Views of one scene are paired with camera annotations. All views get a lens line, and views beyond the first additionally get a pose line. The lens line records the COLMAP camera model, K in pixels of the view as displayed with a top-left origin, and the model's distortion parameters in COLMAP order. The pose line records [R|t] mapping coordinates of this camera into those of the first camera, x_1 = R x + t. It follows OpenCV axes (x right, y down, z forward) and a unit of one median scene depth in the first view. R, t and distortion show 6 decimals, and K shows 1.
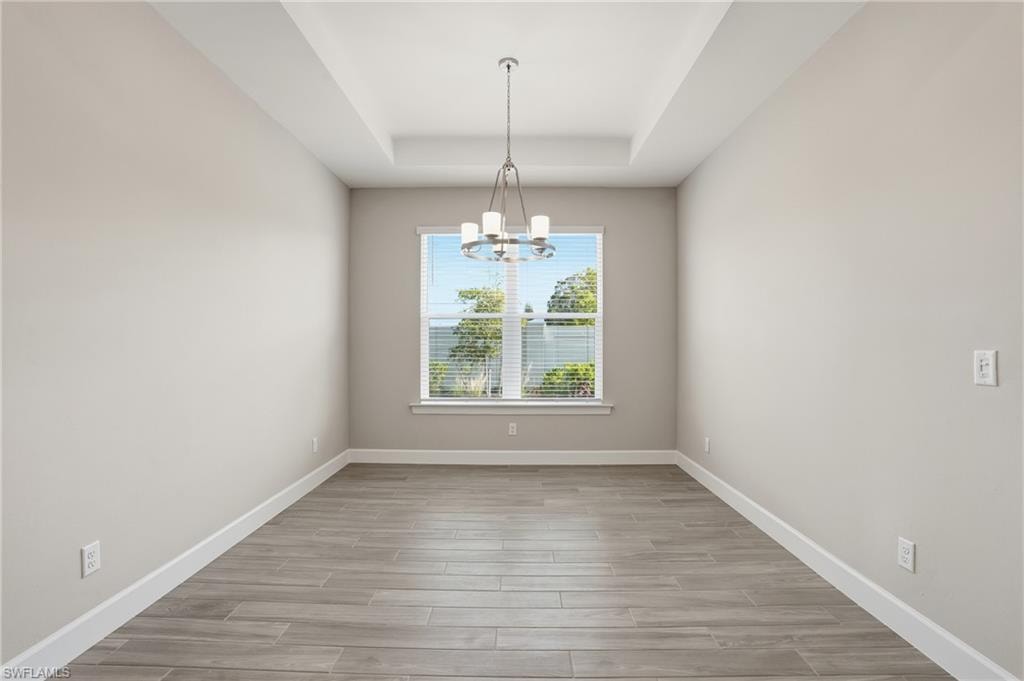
lens RADIAL K [[474.2, 0, 513.0], [0, 474.2, 336.2], [0, 0, 1]] dist [-0.065733, 0.022993]
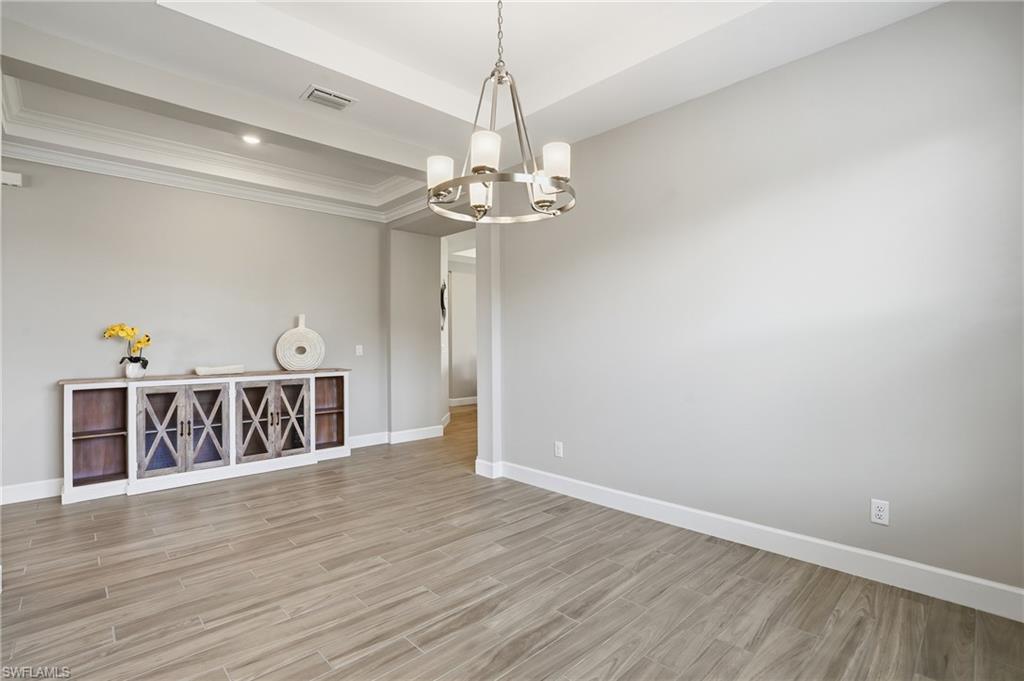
lens RADIAL K [[474.2, 0, 513.0], [0, 474.2, 336.2], [0, 0, 1]] dist [-0.065733, 0.022993]
pose [[-0.706903, -0.001981, -0.707307, 0.592210], [0.017044, 0.999658, -0.019834, 0.019374], [0.707105, -0.026076, -0.706628, 1.992360]]
